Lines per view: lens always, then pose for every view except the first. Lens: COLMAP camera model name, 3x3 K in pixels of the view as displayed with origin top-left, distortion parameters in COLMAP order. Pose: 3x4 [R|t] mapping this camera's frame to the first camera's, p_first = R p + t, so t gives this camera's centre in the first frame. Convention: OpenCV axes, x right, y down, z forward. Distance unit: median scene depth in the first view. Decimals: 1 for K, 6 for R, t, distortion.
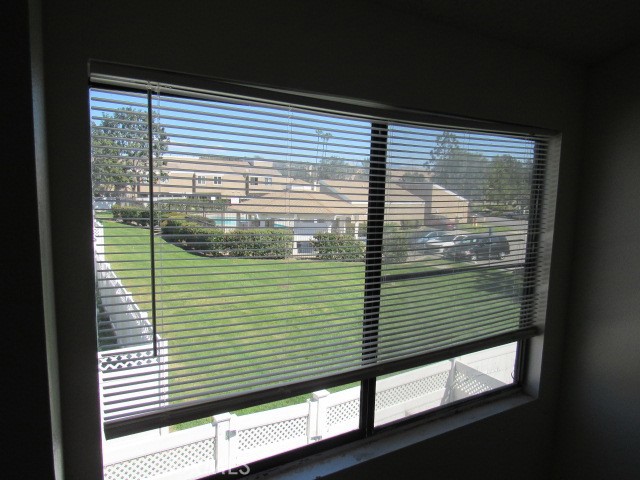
lens RADIAL K [[460.4, 0, 324.0], [0, 460.4, 242.0], [0, 0, 1]] dist [-0.038420, 0.030580]
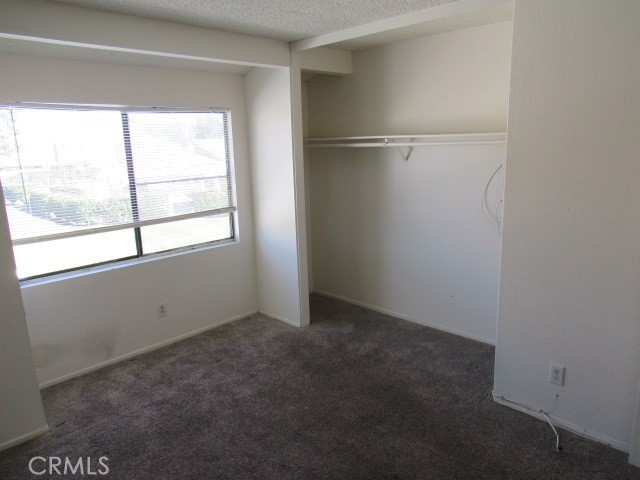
lens RADIAL K [[460.4, 0, 324.0], [0, 460.4, 242.0], [0, 0, 1]] dist [-0.038420, 0.030580]
pose [[0.967887, -0.108773, 0.226633, 0.355857], [0.087860, 0.991057, 0.100433, 0.164818], [-0.235531, -0.077296, 0.968788, -1.037369]]
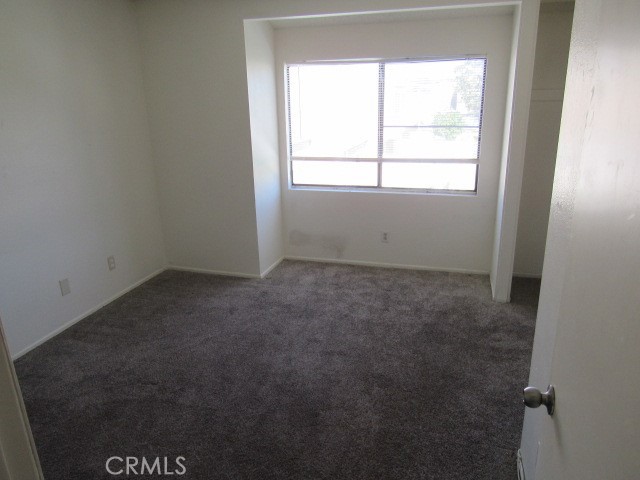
lens RADIAL K [[460.4, 0, 324.0], [0, 460.4, 242.0], [0, 0, 1]] dist [-0.038420, 0.030580]
pose [[0.675598, 0.178510, -0.715333, 1.427415], [-0.058340, 0.980147, 0.189495, 0.192734], [0.734958, -0.086291, 0.672600, -0.806524]]
